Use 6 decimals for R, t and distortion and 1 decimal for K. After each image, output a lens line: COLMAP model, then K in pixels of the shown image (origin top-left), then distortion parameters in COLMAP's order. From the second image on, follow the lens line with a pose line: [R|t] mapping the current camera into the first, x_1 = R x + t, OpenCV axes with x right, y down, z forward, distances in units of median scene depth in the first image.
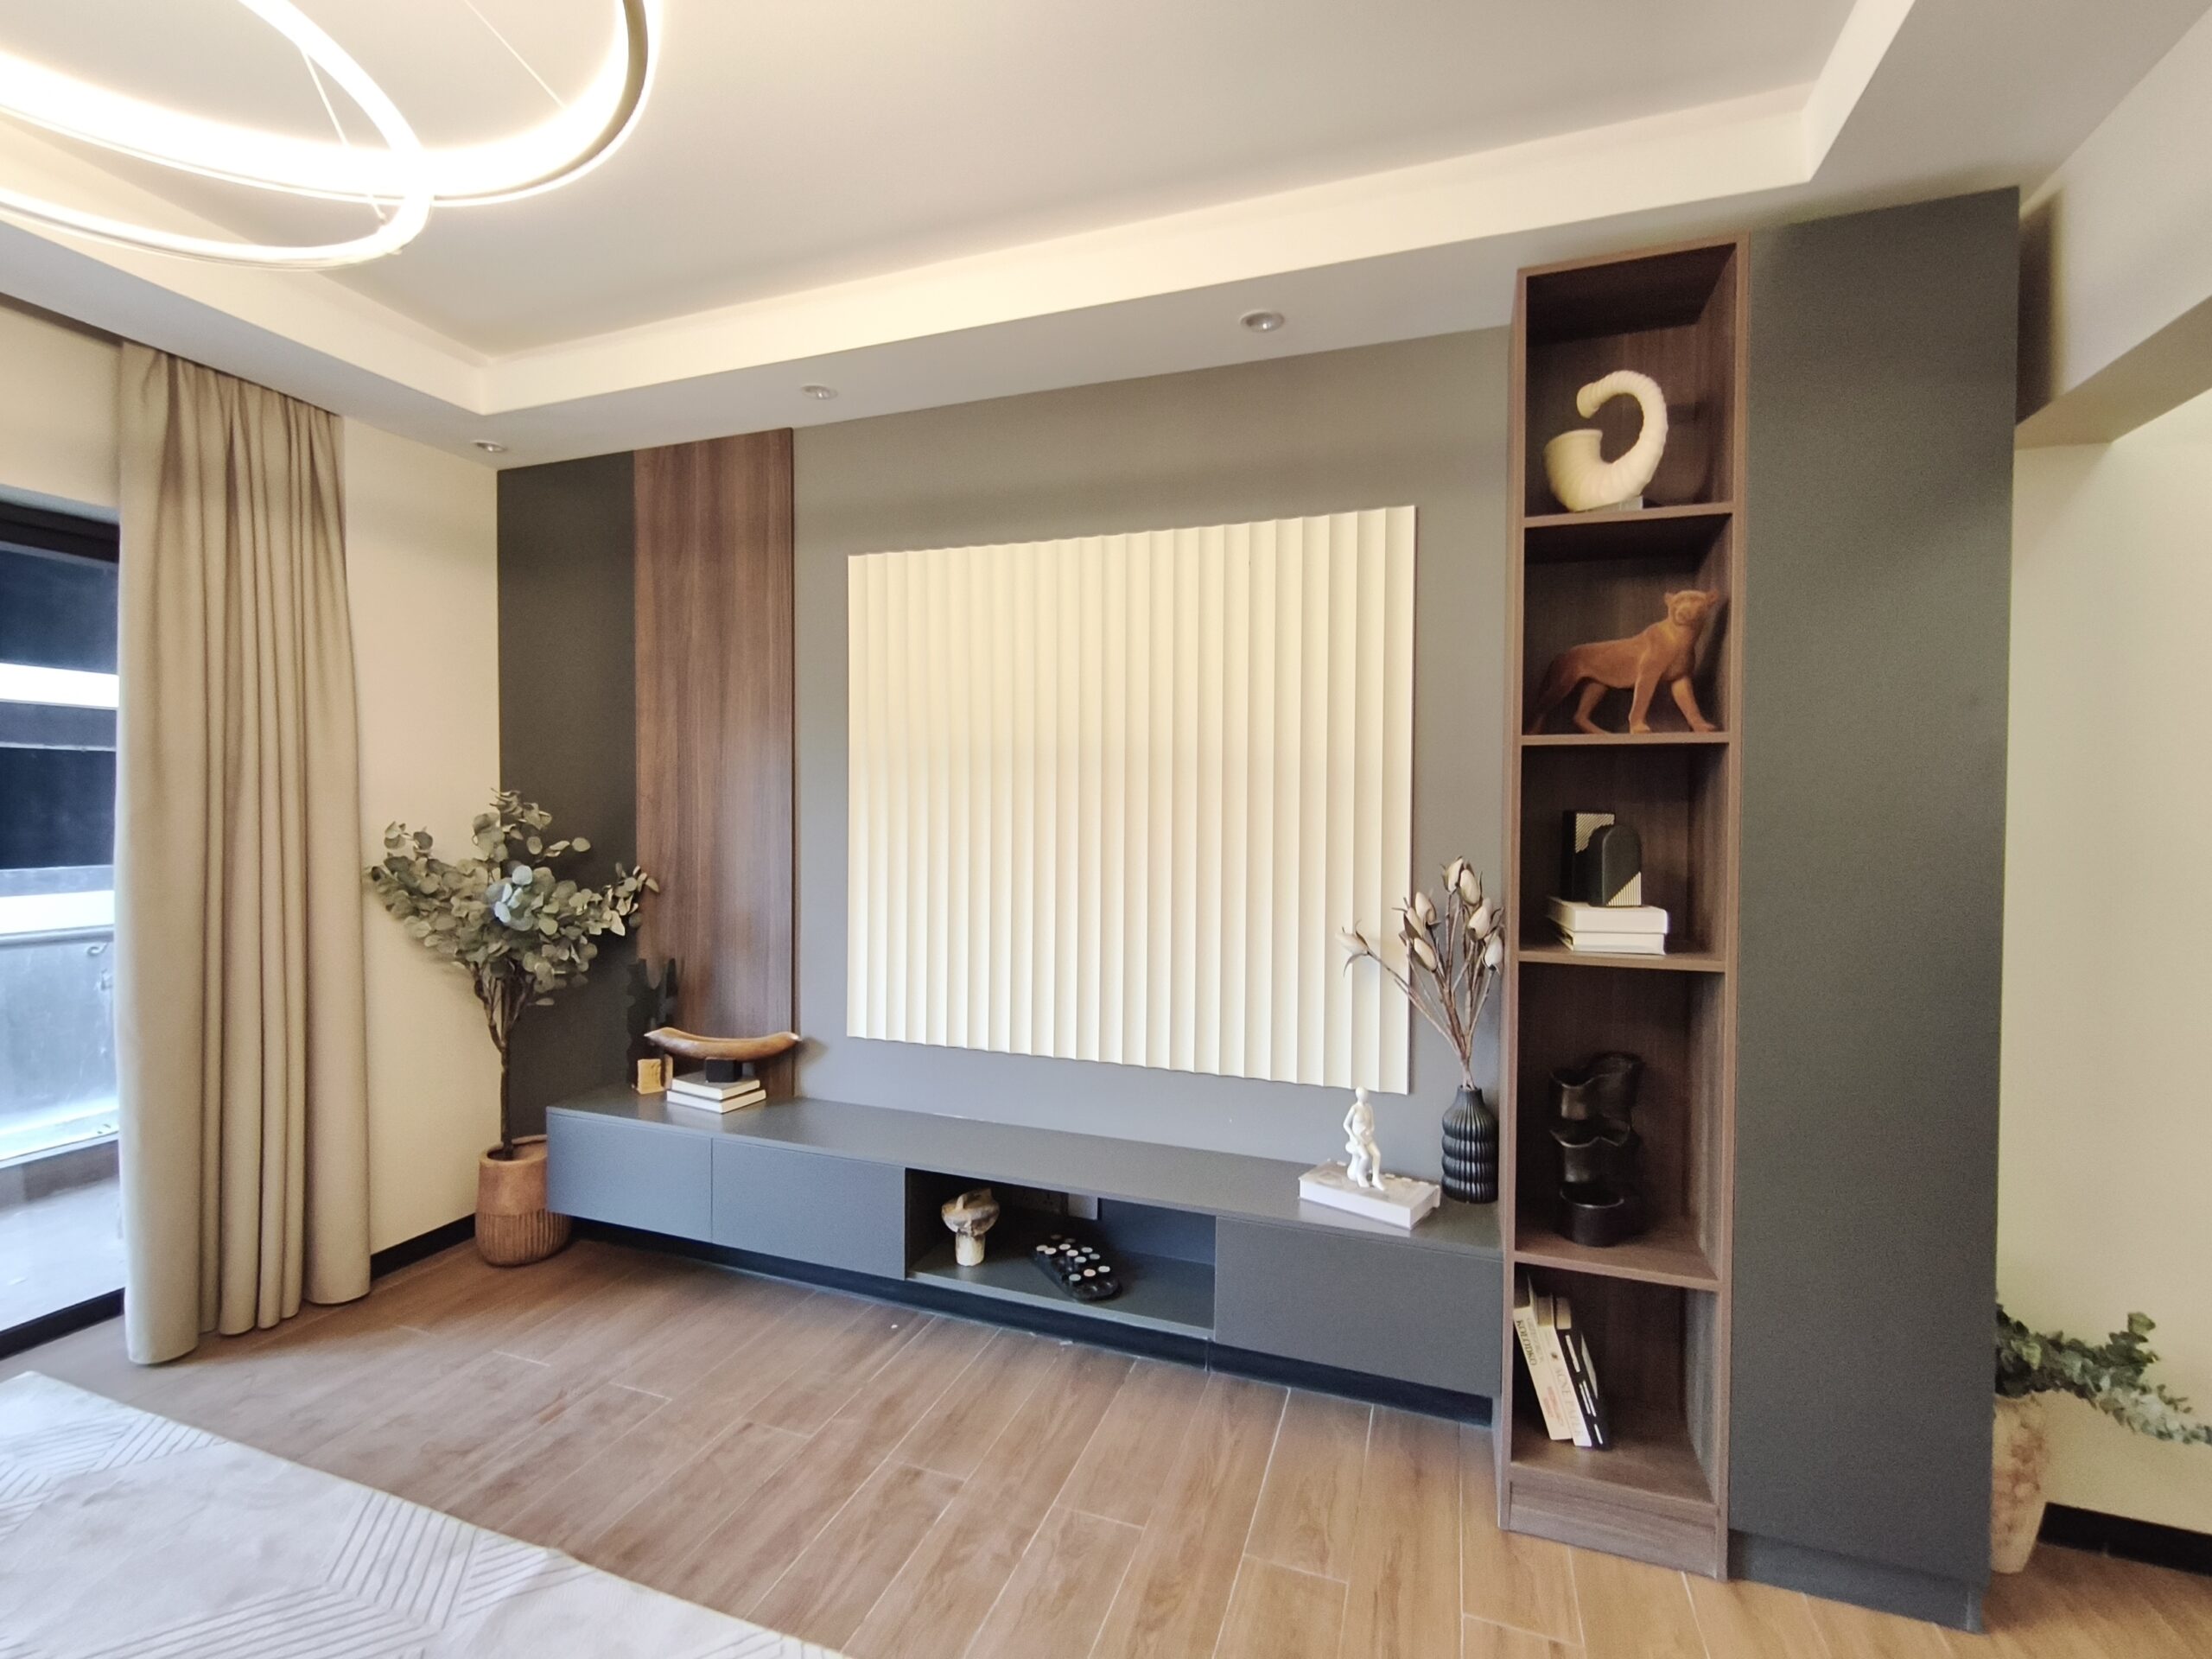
lens RADIAL K [[970.9, 0, 1109.3], [0, 970.9, 821.0], [0, 0, 1]] dist [0.002235, -0.000459]
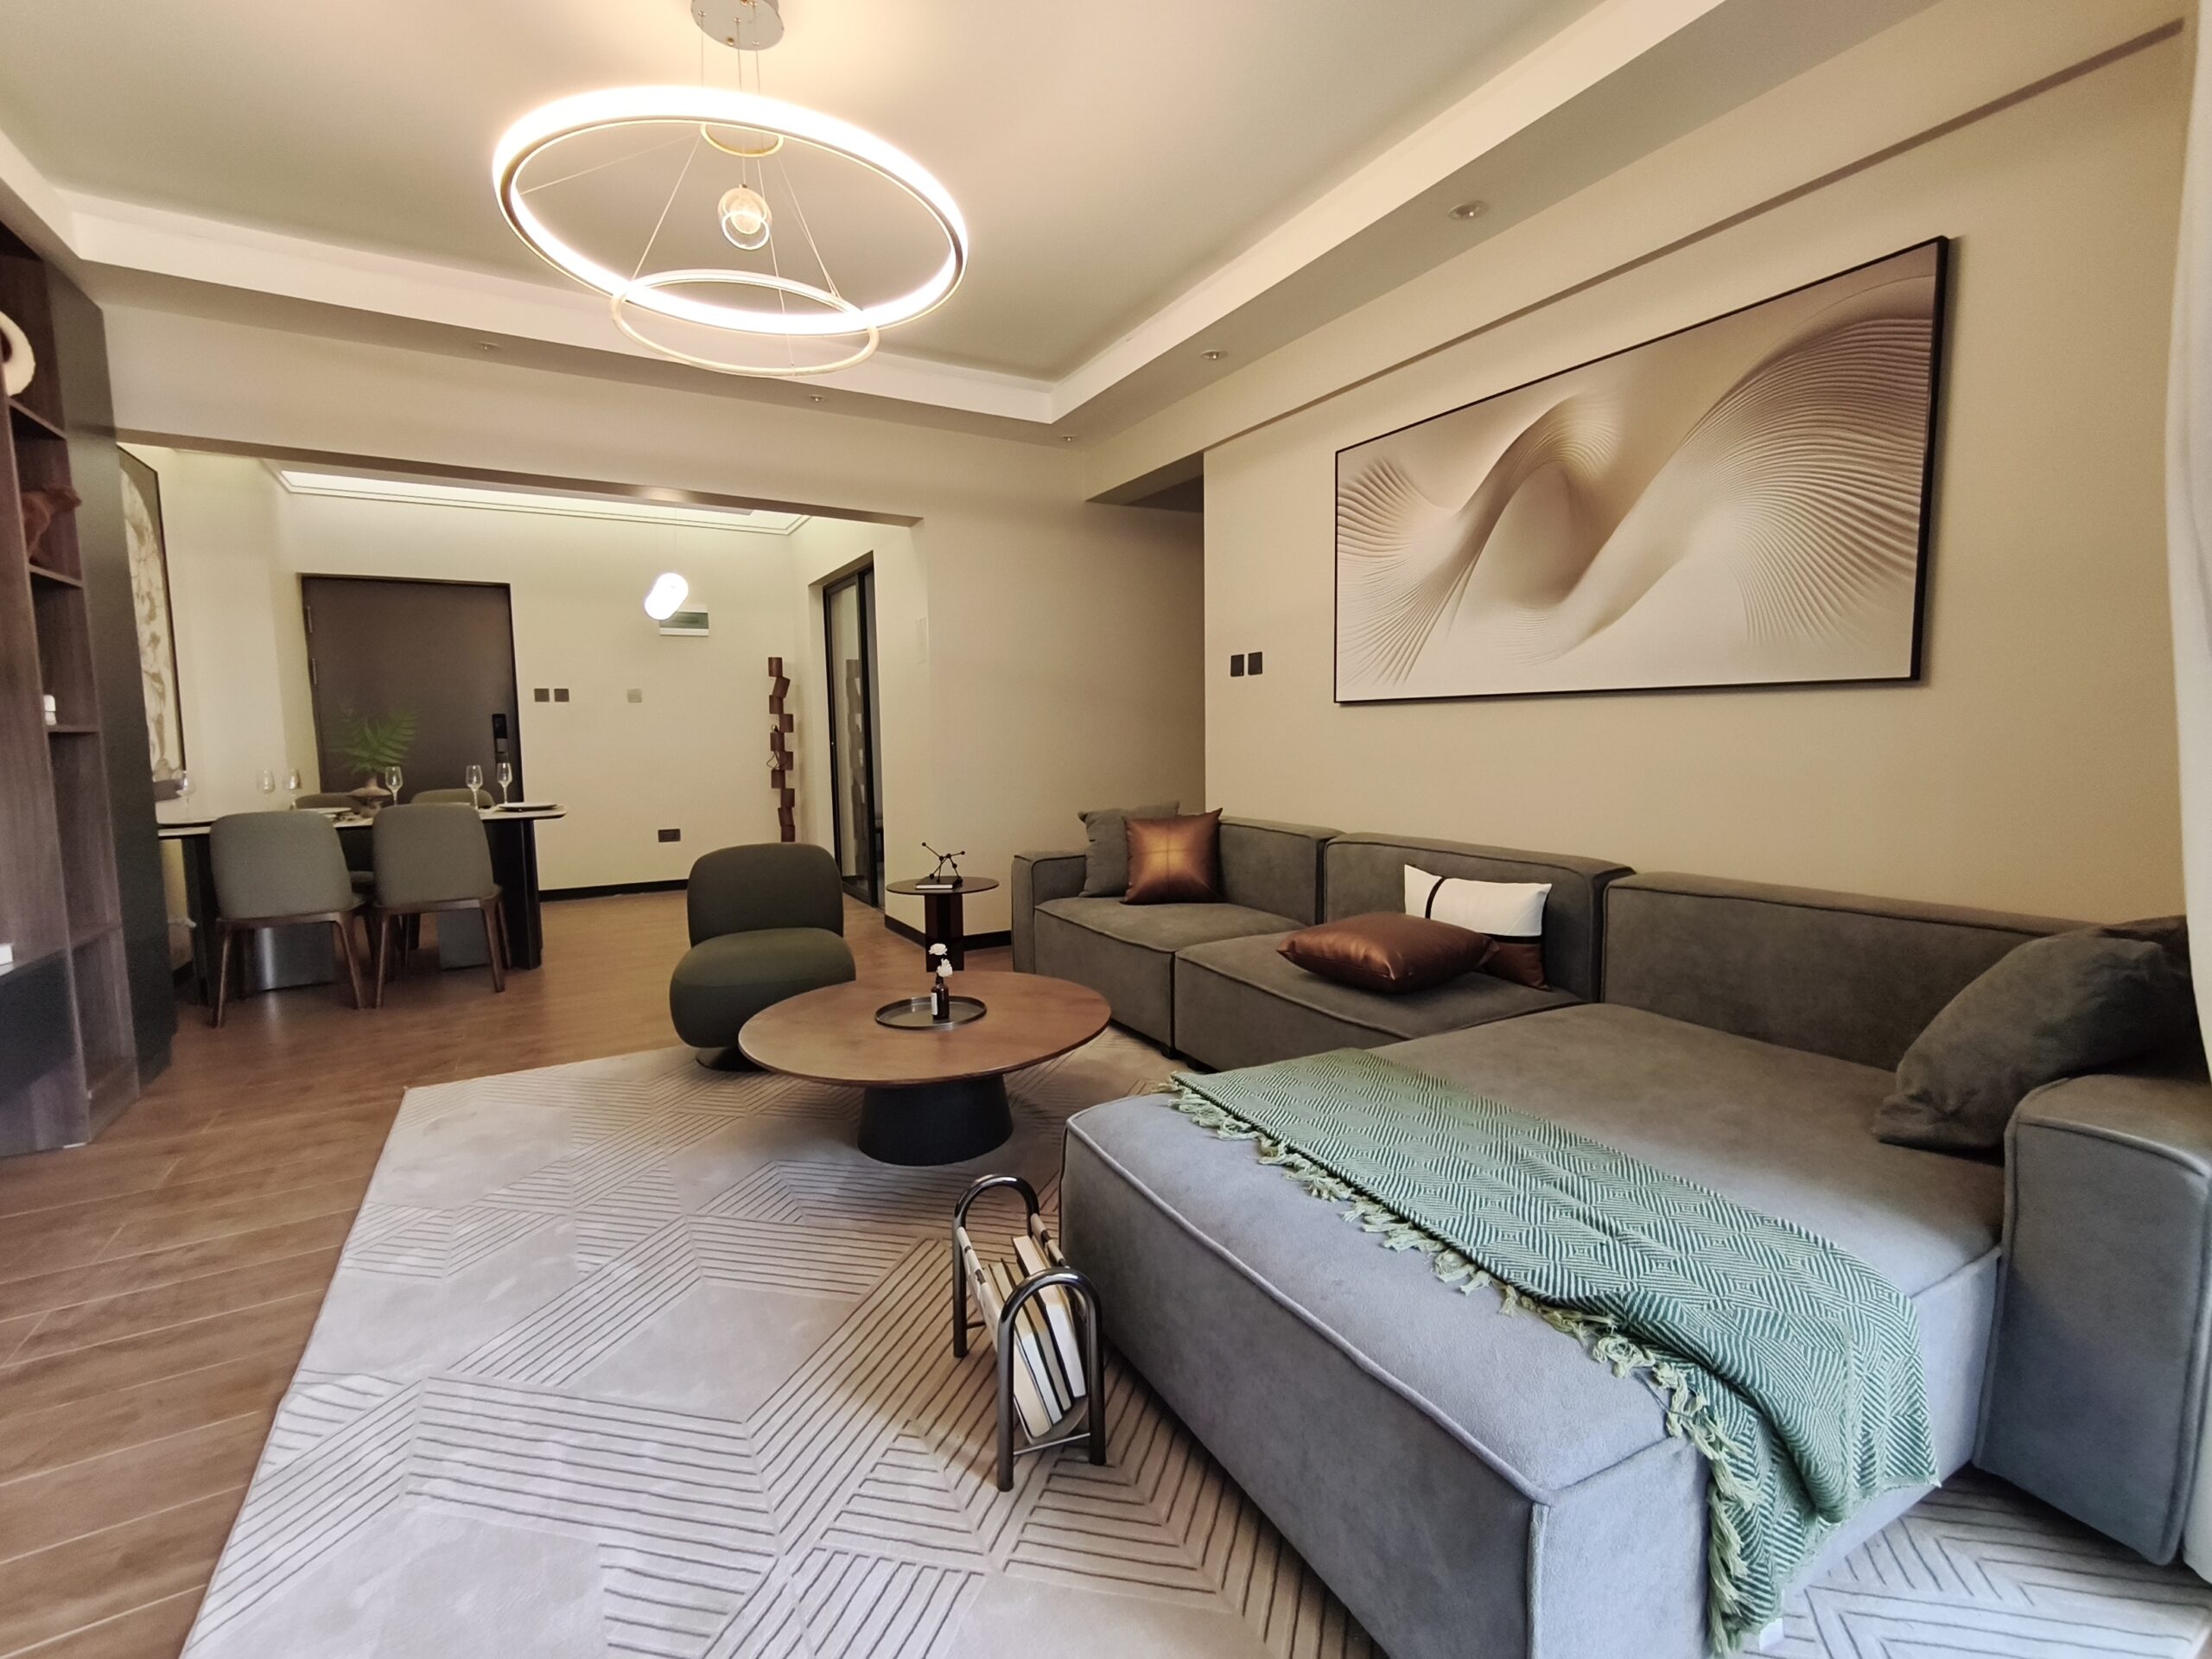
lens RADIAL K [[970.9, 0, 1109.3], [0, 970.9, 821.0], [0, 0, 1]] dist [0.002235, -0.000459]
pose [[-0.760712, -0.060880, 0.646228, -1.258366], [0.016806, 0.993411, 0.113370, 0.109269], [-0.648872, 0.097102, -0.754676, 0.850014]]
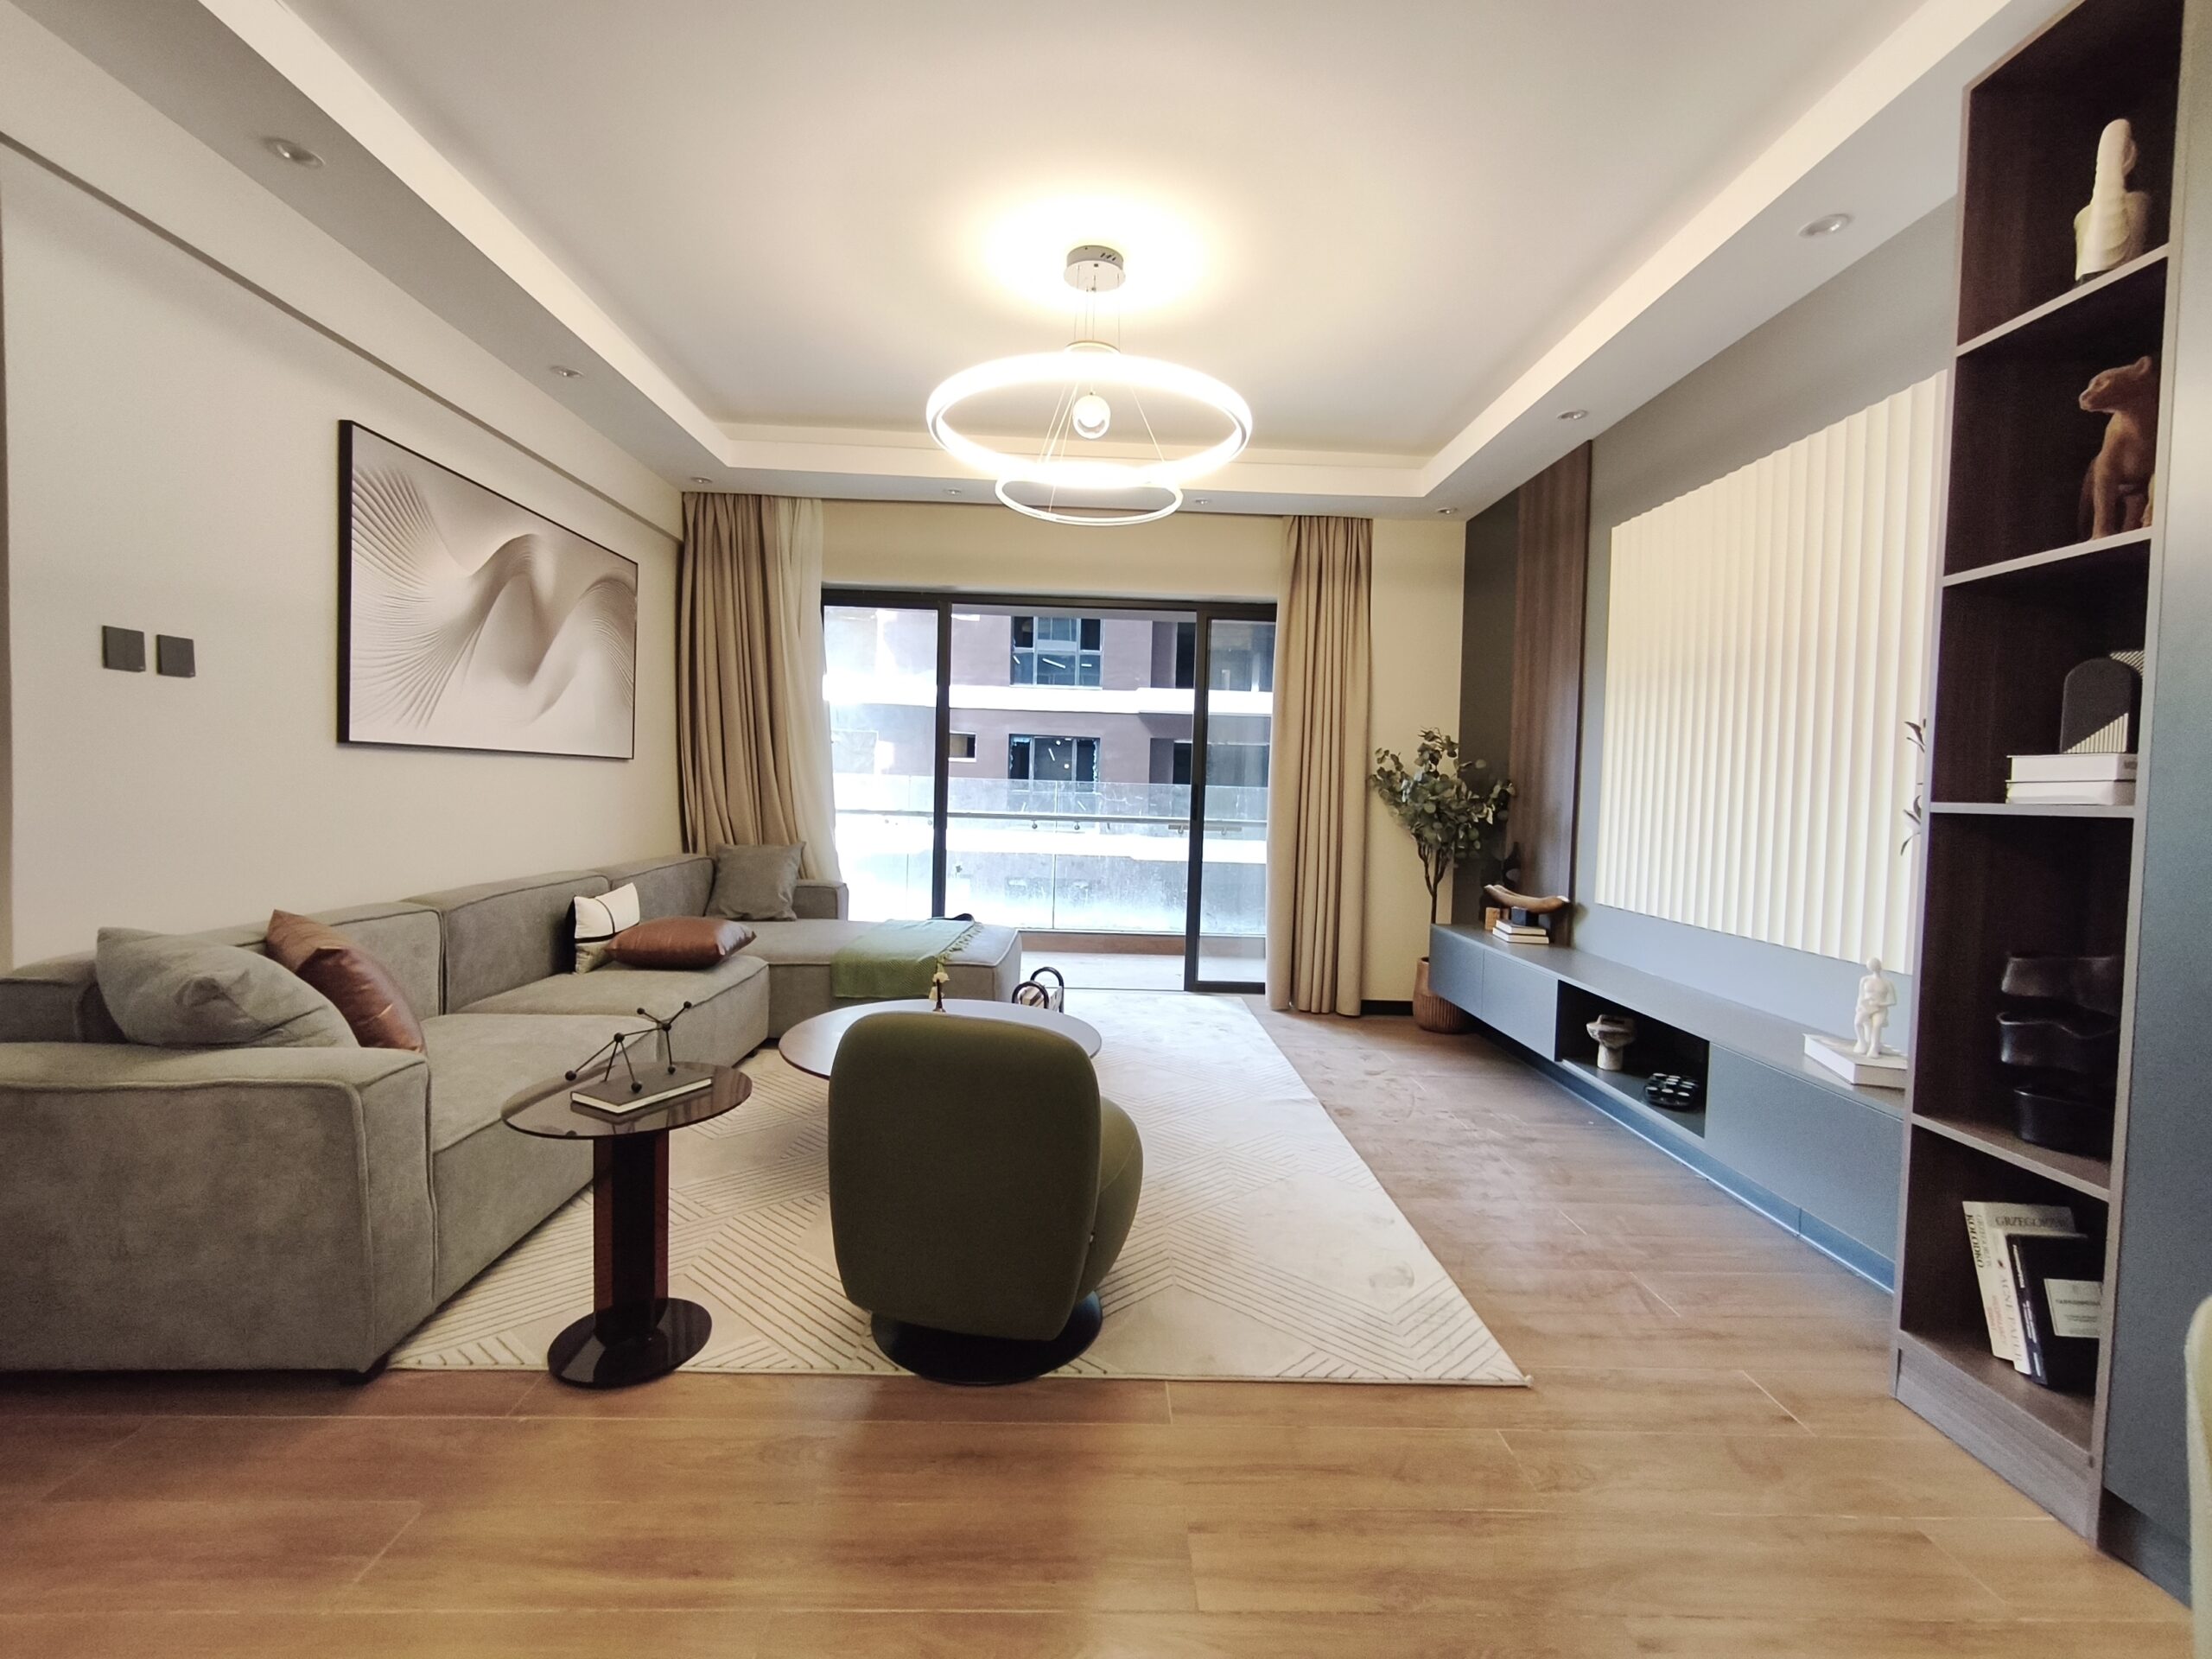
lens RADIAL K [[970.9, 0, 1109.3], [0, 970.9, 821.0], [0, 0, 1]] dist [0.002235, -0.000459]
pose [[0.363250, 0.035640, -0.931010, 0.808613], [-0.043141, 0.998840, 0.021404, 0.132493], [0.930692, 0.032390, 0.364366, -0.084575]]
